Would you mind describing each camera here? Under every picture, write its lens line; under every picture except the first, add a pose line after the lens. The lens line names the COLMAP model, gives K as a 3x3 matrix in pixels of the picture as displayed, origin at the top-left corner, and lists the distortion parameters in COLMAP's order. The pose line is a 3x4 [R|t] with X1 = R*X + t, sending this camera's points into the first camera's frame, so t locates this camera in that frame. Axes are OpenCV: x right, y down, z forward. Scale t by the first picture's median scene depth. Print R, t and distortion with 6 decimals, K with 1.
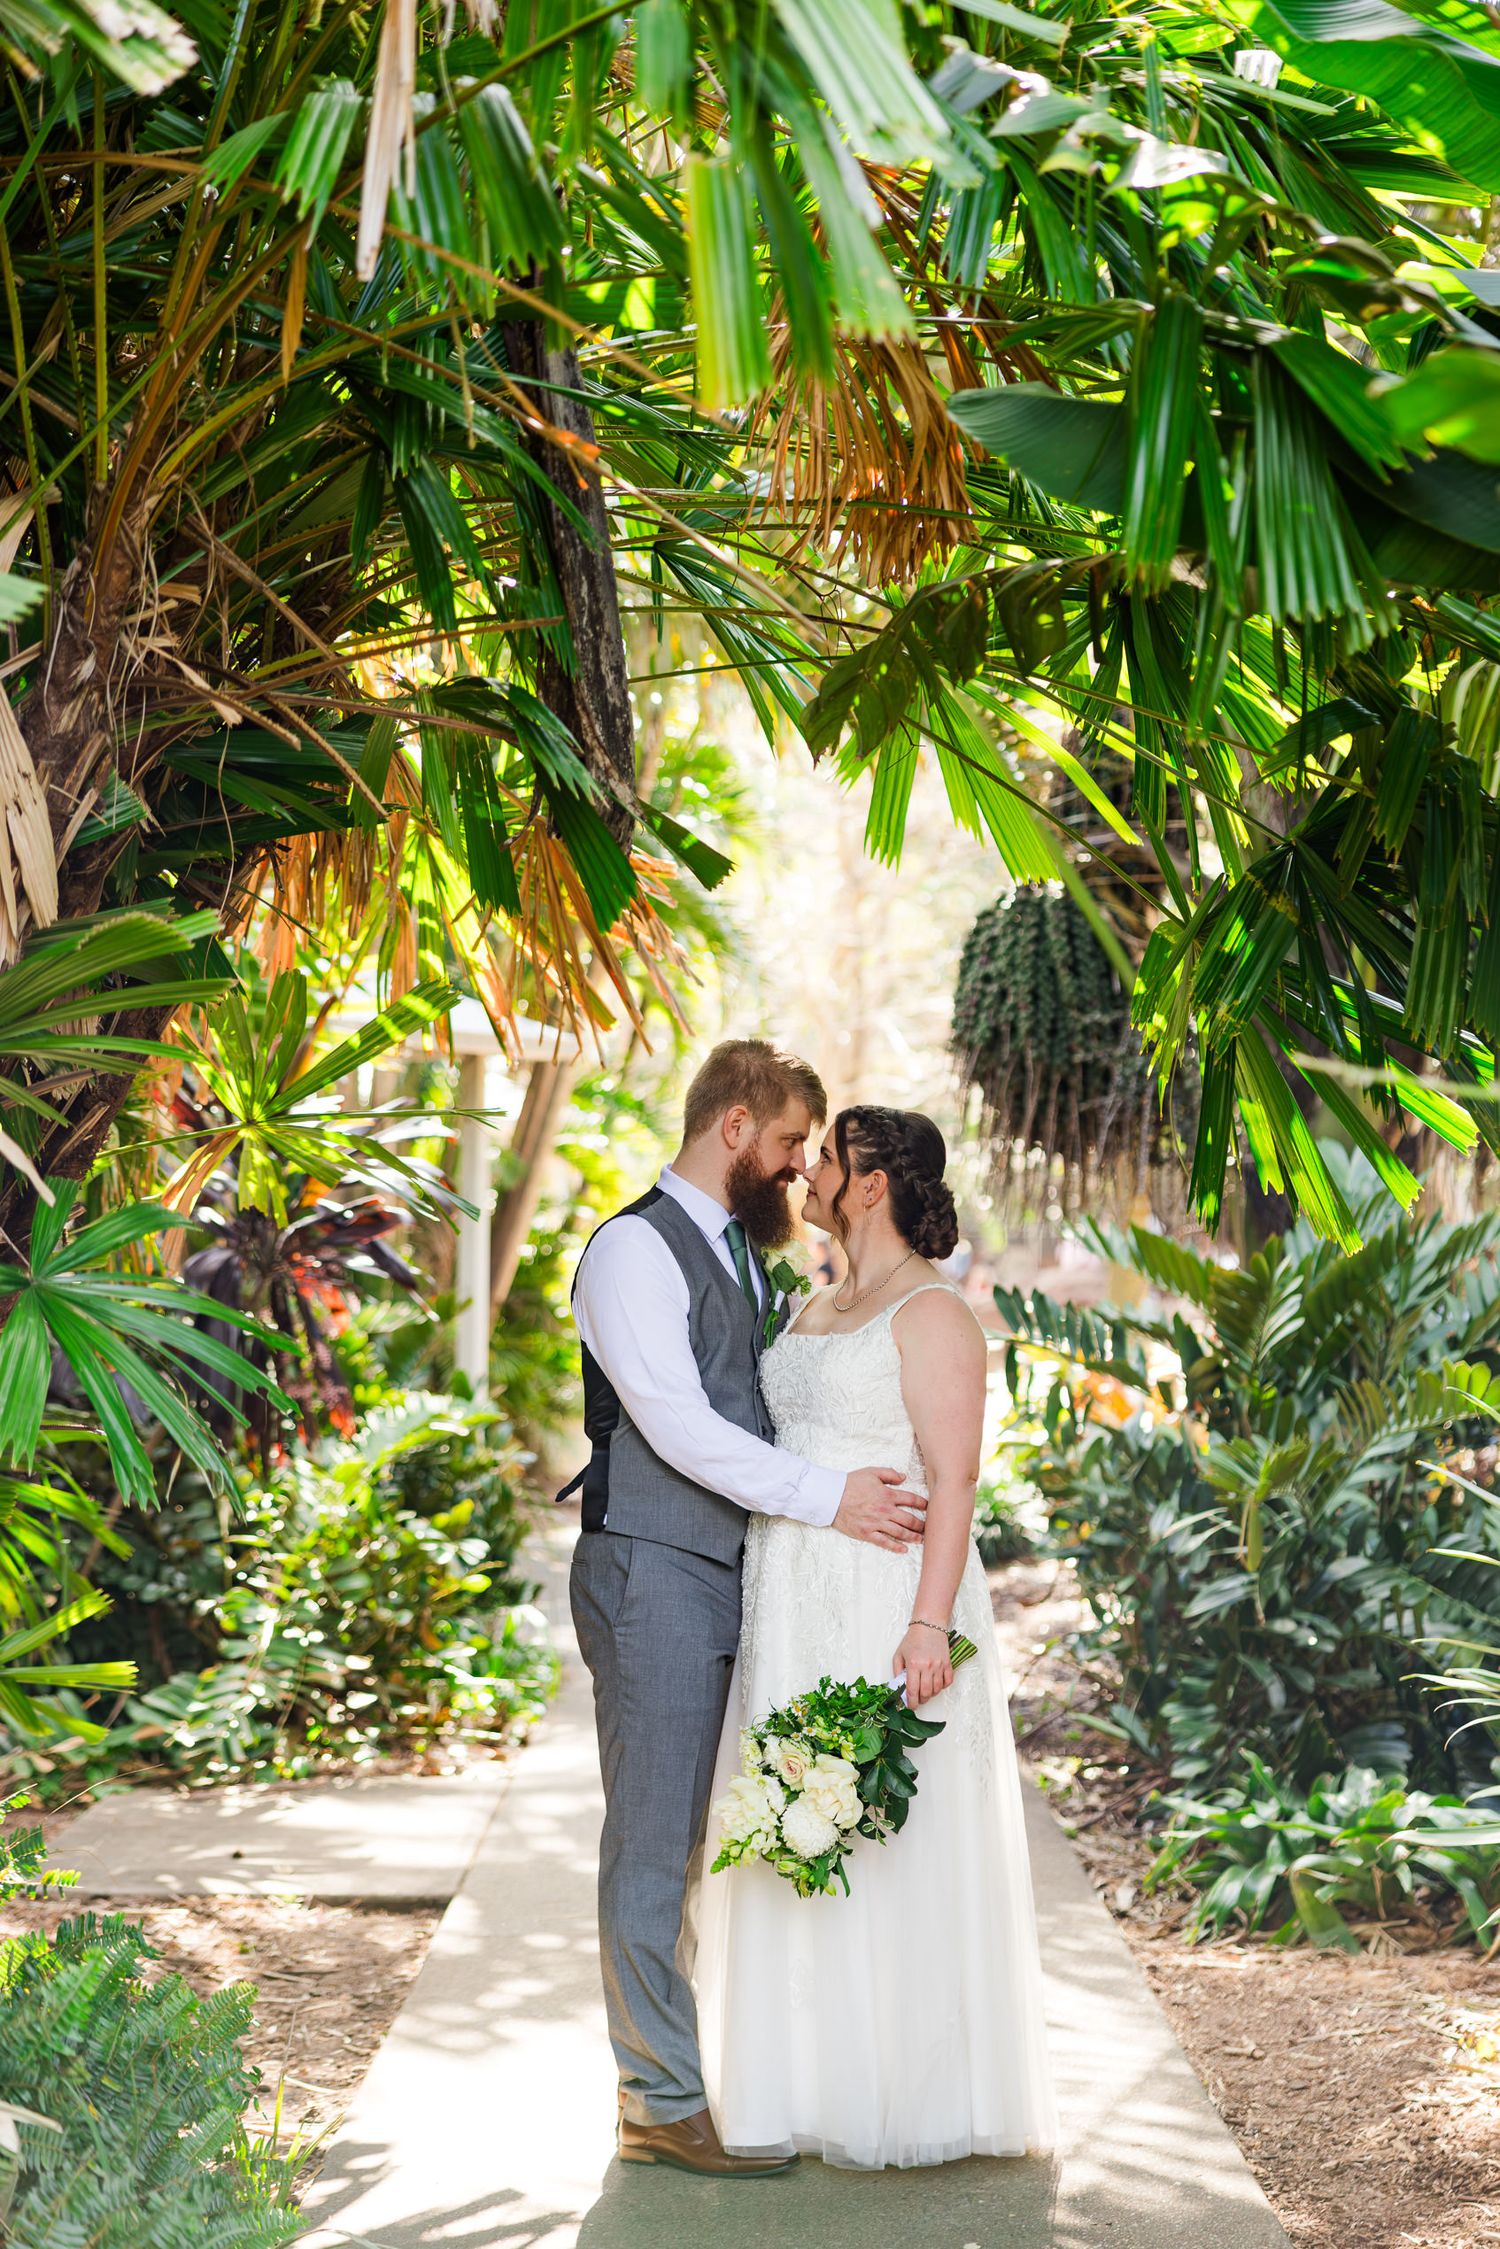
lens RADIAL K [[3943.4, 0, 793.1], [0, 3943.4, 1123.8], [0, 0, 1]] dist [0.033098, 0.040747]
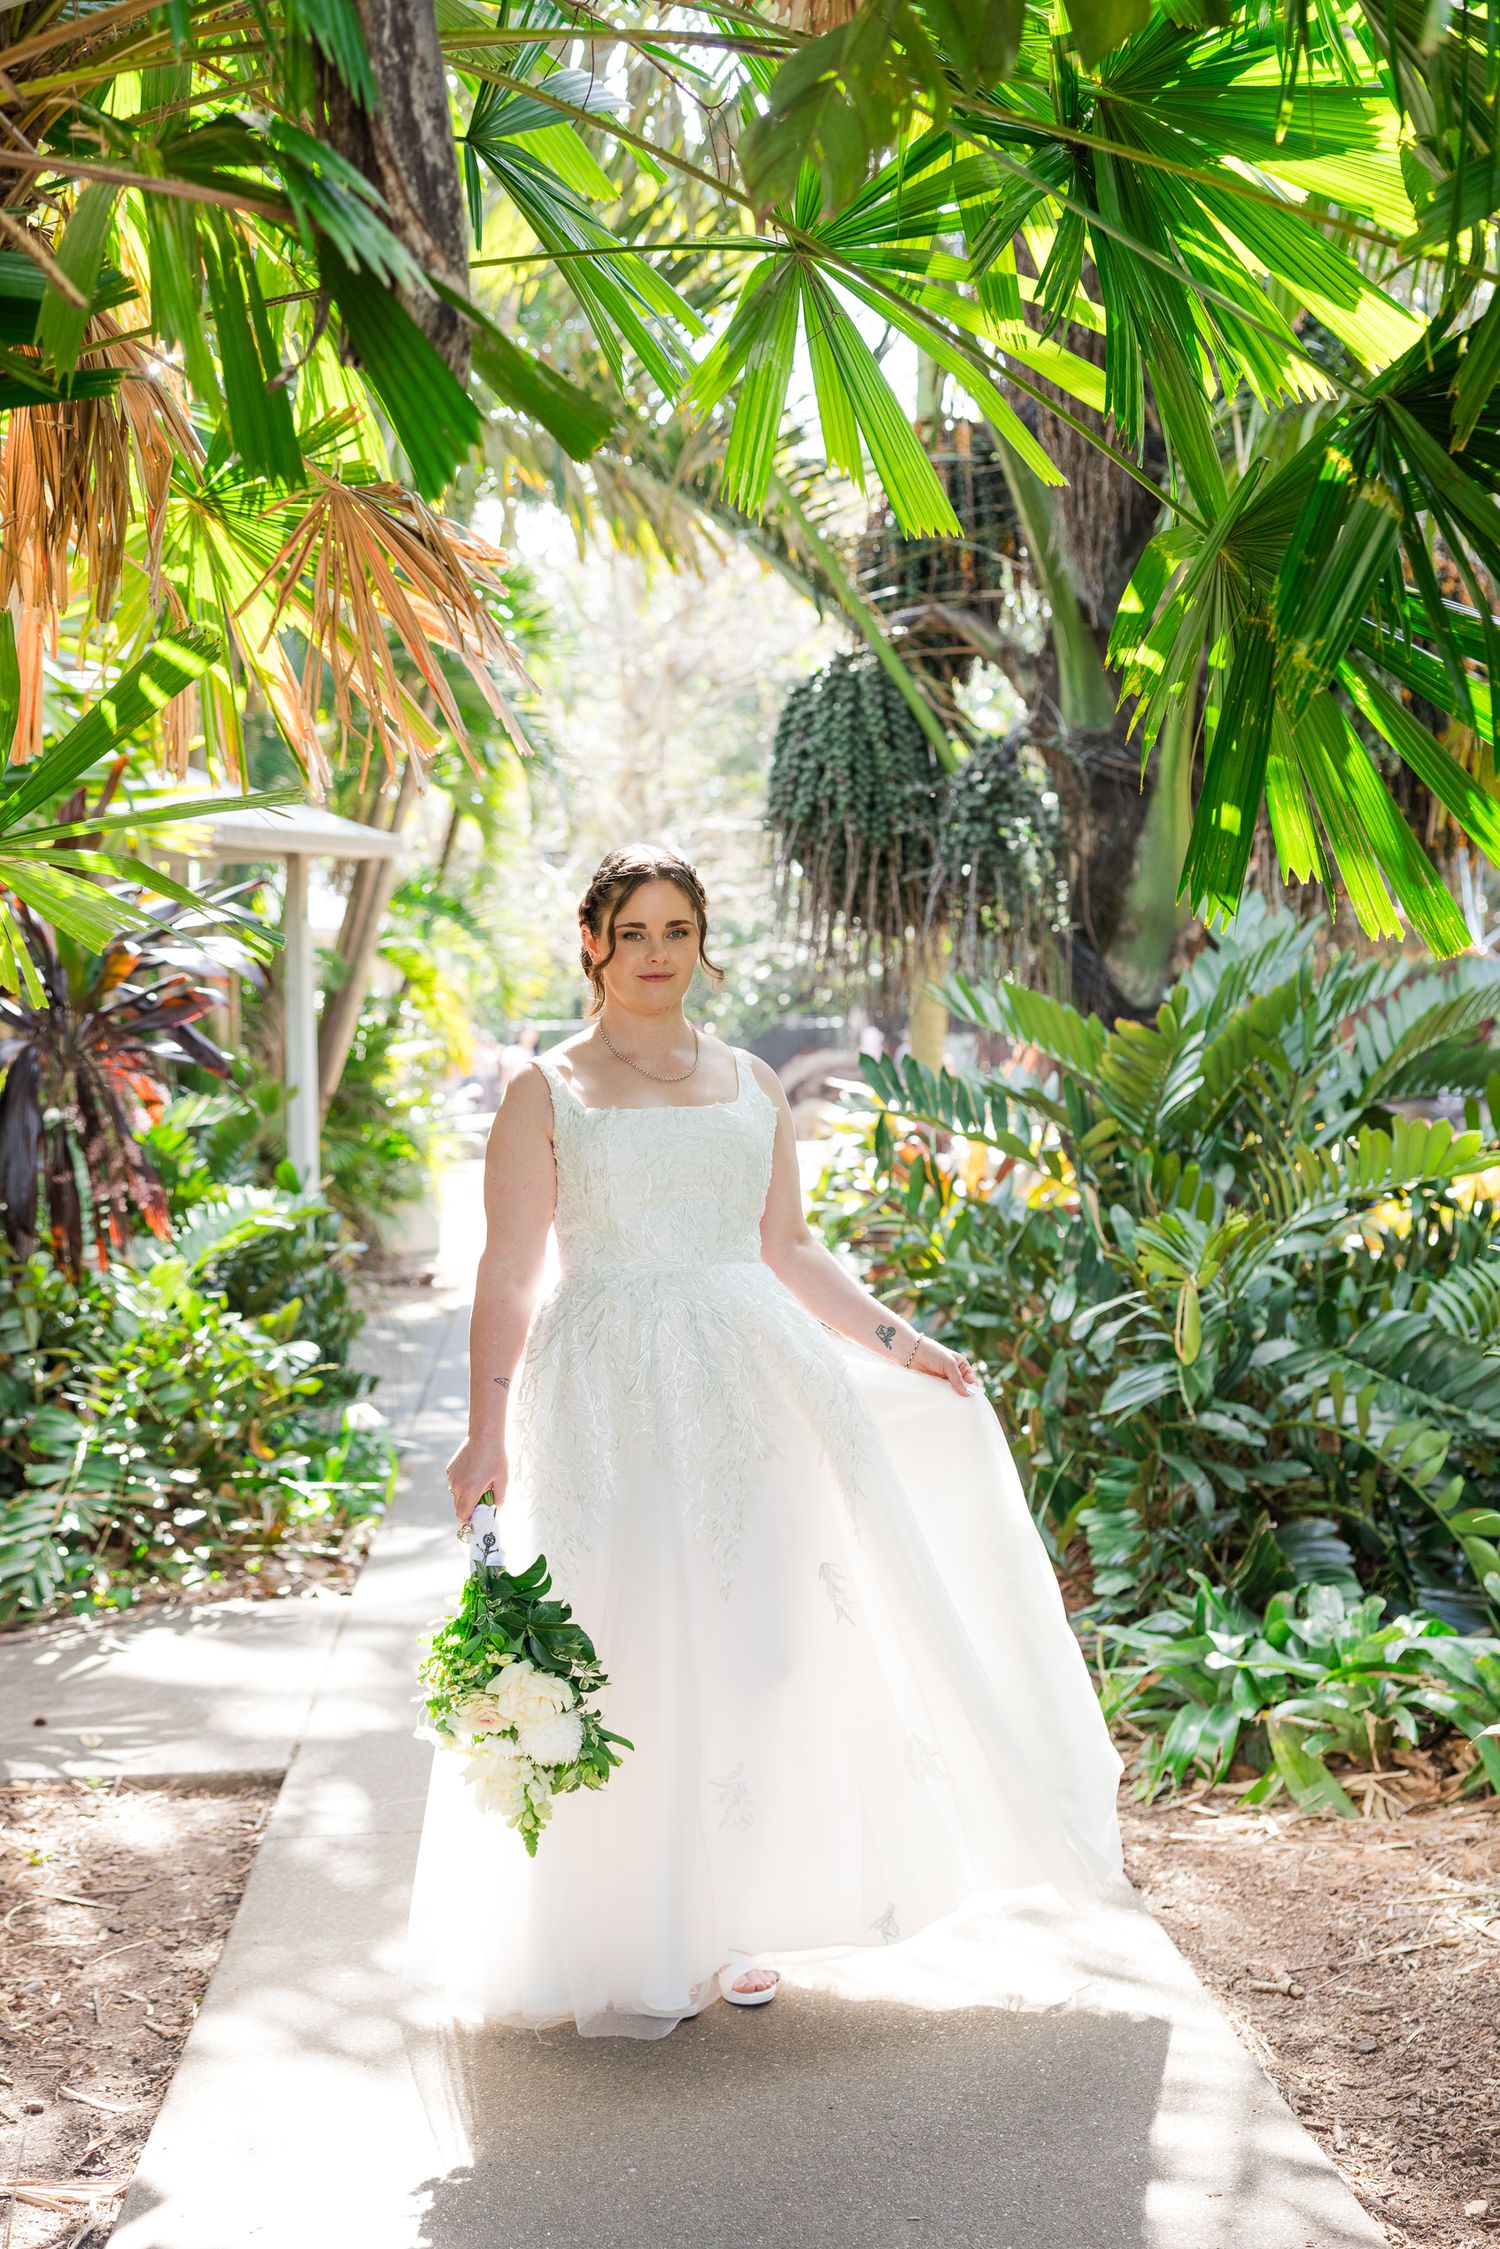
lens RADIAL K [[3203.1, 0, 751.6], [0, 3203.1, 1113.5], [0, 0, 1]] dist [0.021859, 0.000425]
pose [[0.998059, -0.031498, 0.053731, -0.015150], [0.028630, 0.998167, 0.053320, 0.014731], [-0.055312, -0.051678, 0.997131, 0.260432]]
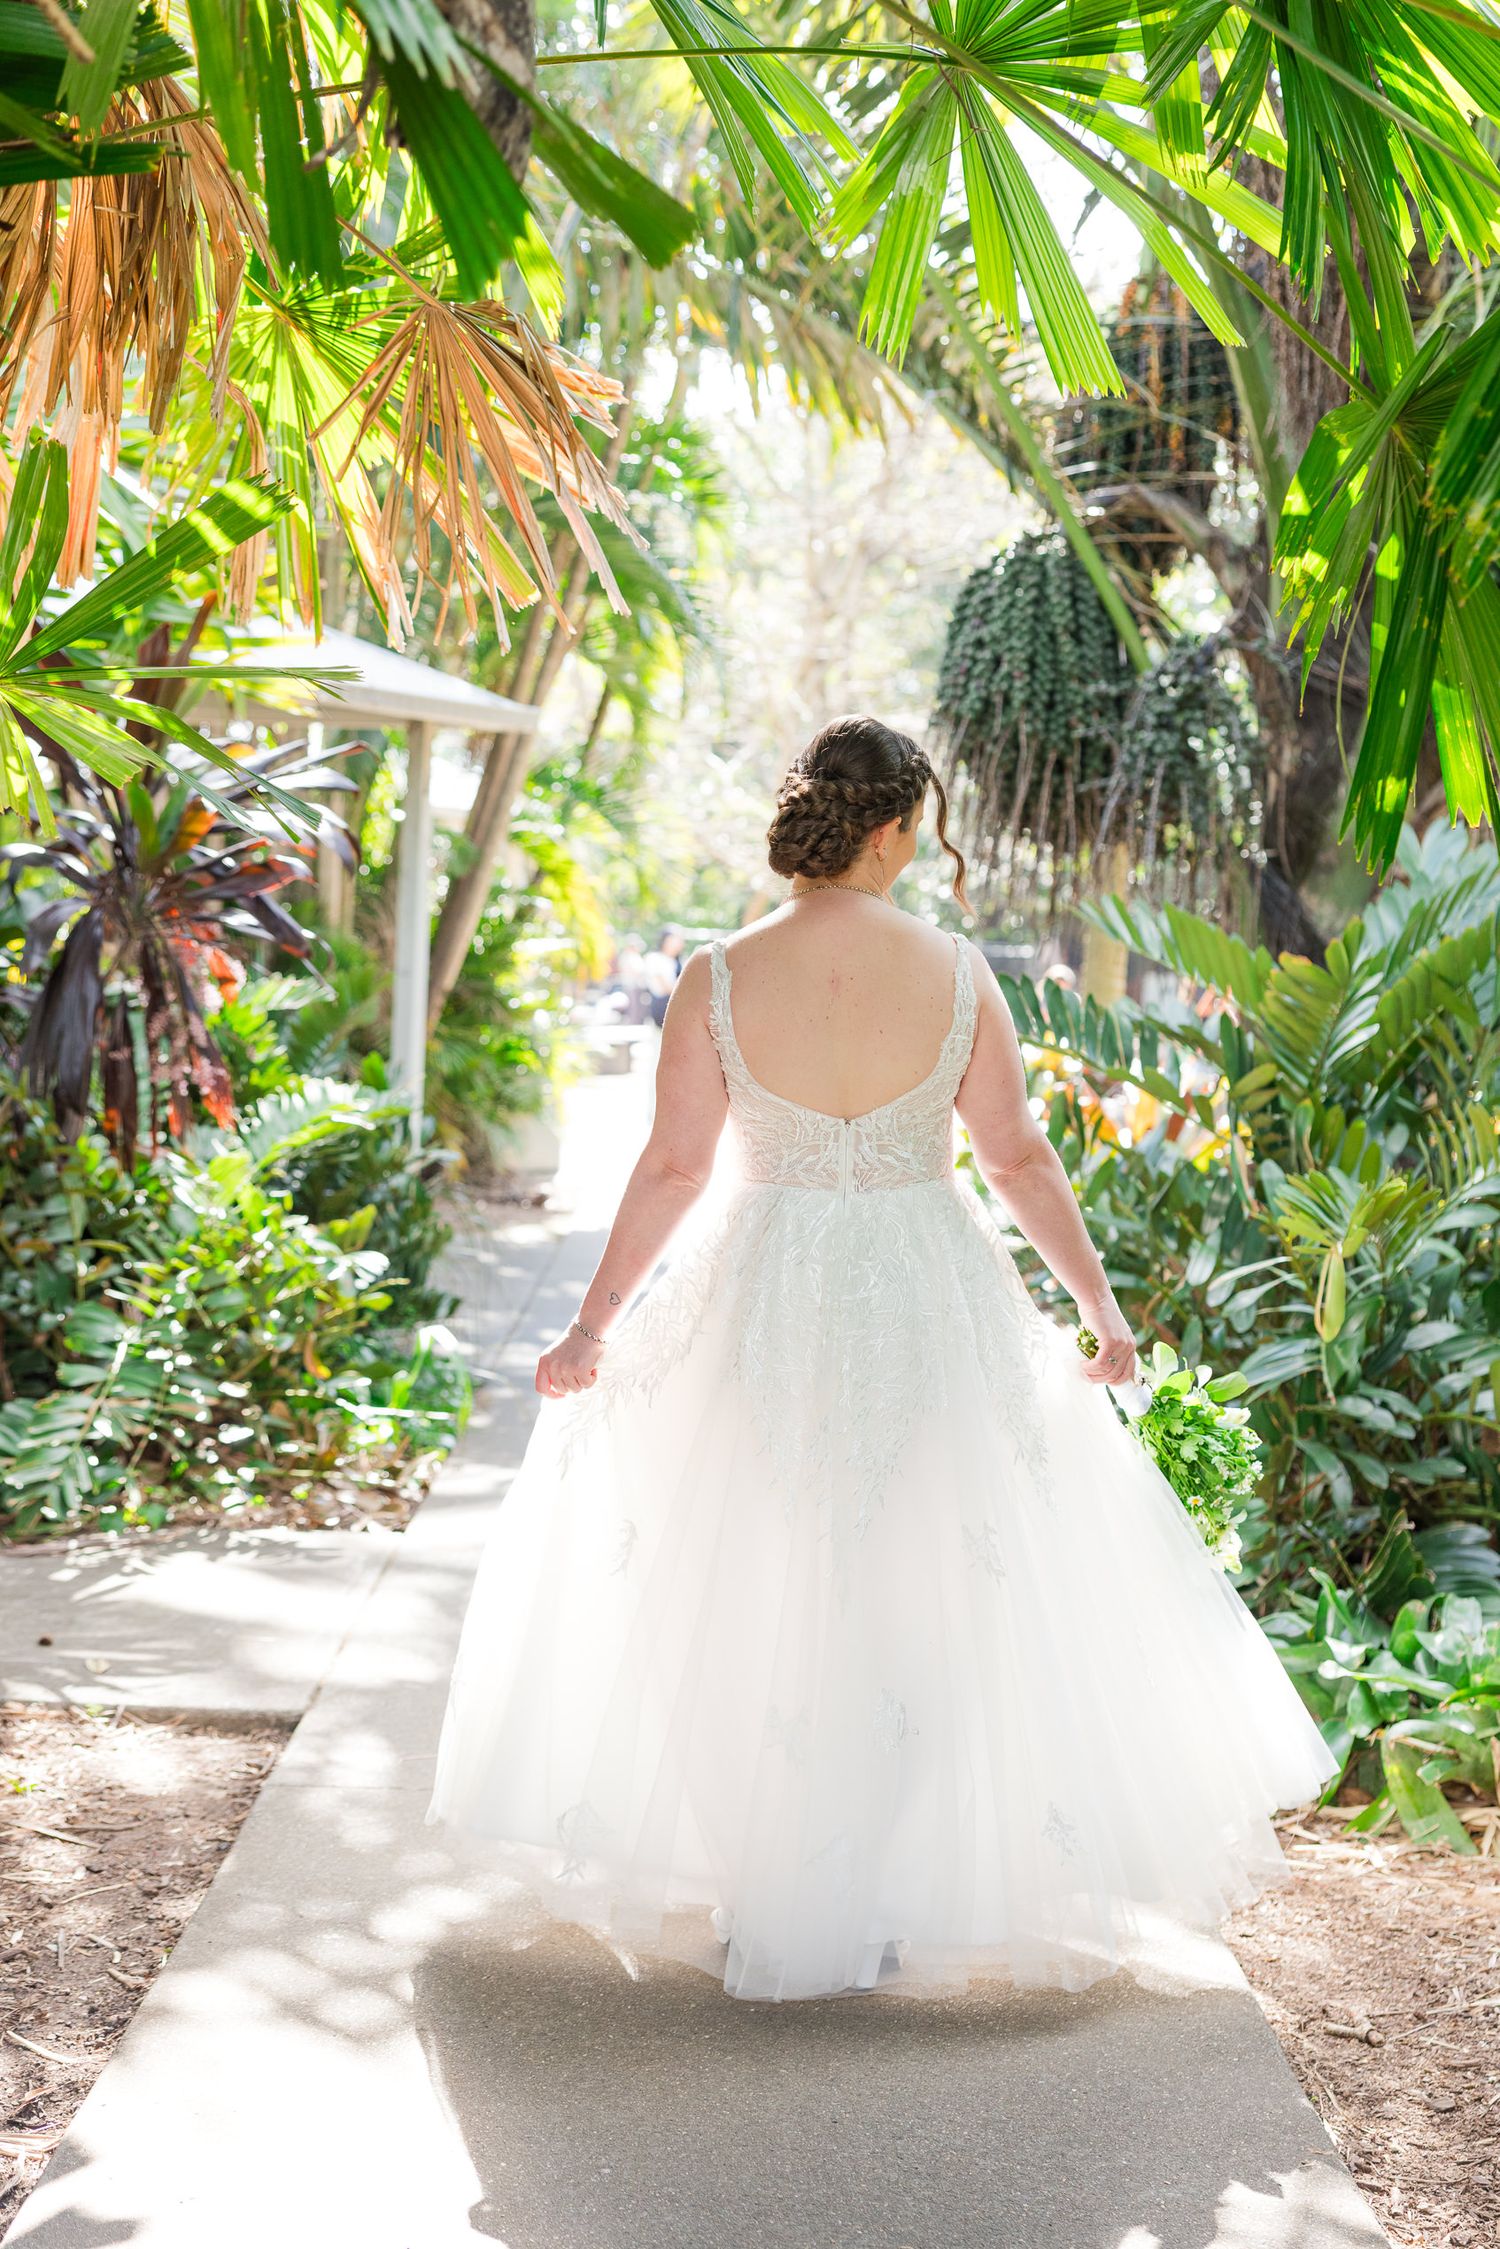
lens RADIAL K [[3530.4, 0, 740.5], [0, 3530.4, 1123.1], [0, 0, 1]] dist [0.018276, -0.006453]
pose [[0.999410, 0.034336, -0.000208, -0.002054], [-0.034220, 0.996492, 0.076373, 0.017811], [0.002830, -0.076321, 0.997079, 0.263614]]
